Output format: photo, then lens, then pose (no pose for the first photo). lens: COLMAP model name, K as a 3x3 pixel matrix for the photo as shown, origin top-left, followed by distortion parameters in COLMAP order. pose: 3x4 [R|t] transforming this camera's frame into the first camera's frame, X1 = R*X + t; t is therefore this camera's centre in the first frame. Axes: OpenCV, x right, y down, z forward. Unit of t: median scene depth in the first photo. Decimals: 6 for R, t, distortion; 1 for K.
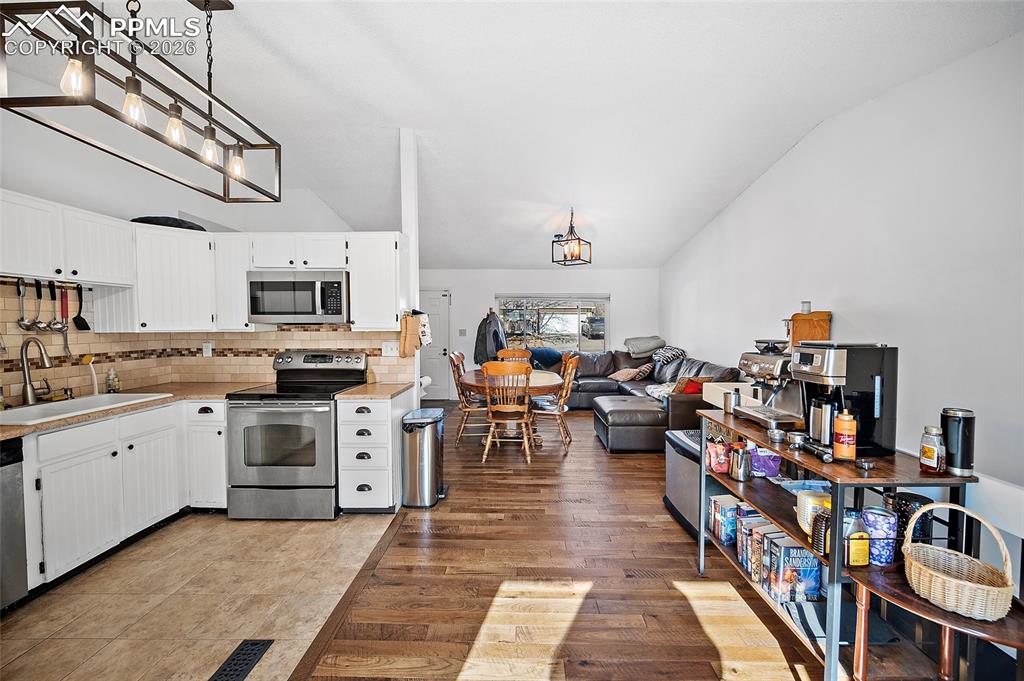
lens RADIAL K [[445.9, 0, 512.0], [0, 445.9, 340.5], [0, 0, 1]] dist [-0.000104, -0.000045]
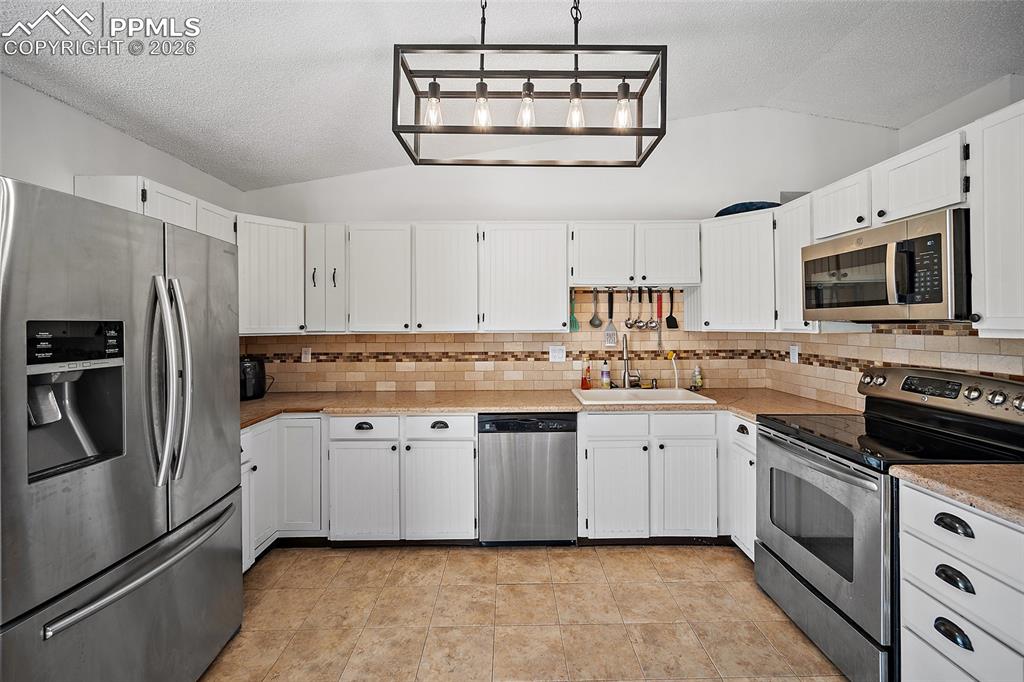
lens RADIAL K [[411.6, 0, 514.5], [0, 411.6, 322.0], [0, 0, 1]] dist [-0.000401, -0.000037]
pose [[0.031520, -0.003595, -0.999497, 0.047212], [-0.030757, 0.999516, -0.004565, -0.021562], [0.999030, 0.030886, 0.031394, 0.558395]]
